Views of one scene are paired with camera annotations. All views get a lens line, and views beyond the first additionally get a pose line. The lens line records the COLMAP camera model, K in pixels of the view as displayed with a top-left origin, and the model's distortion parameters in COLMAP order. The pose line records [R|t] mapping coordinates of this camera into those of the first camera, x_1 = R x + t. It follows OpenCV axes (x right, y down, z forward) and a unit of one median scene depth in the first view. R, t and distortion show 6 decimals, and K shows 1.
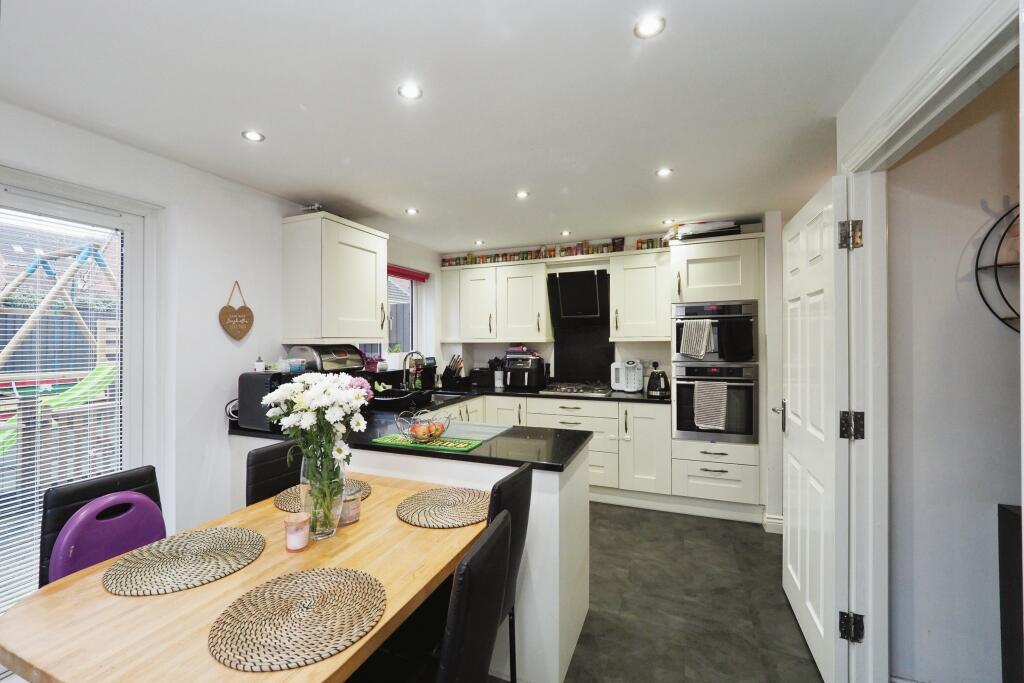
lens RADIAL K [[430.6, 0, 508.4], [0, 430.6, 339.2], [0, 0, 1]] dist [-0.021506, -0.001326]
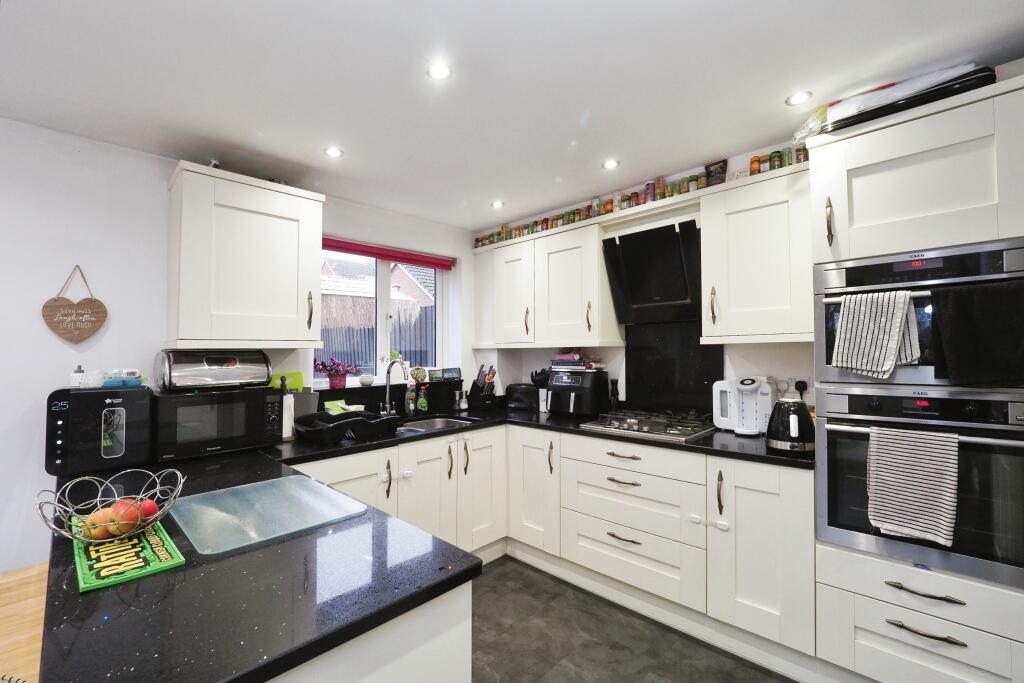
lens RADIAL K [[430.6, 0, 512.7], [0, 430.6, 344.5], [0, 0, 1]] dist [-0.021506, -0.001326]
pose [[0.920960, -0.009704, -0.389536, 0.225034], [0.005451, 0.999913, -0.012020, 0.011200], [0.389619, 0.008947, 0.920933, 0.374990]]
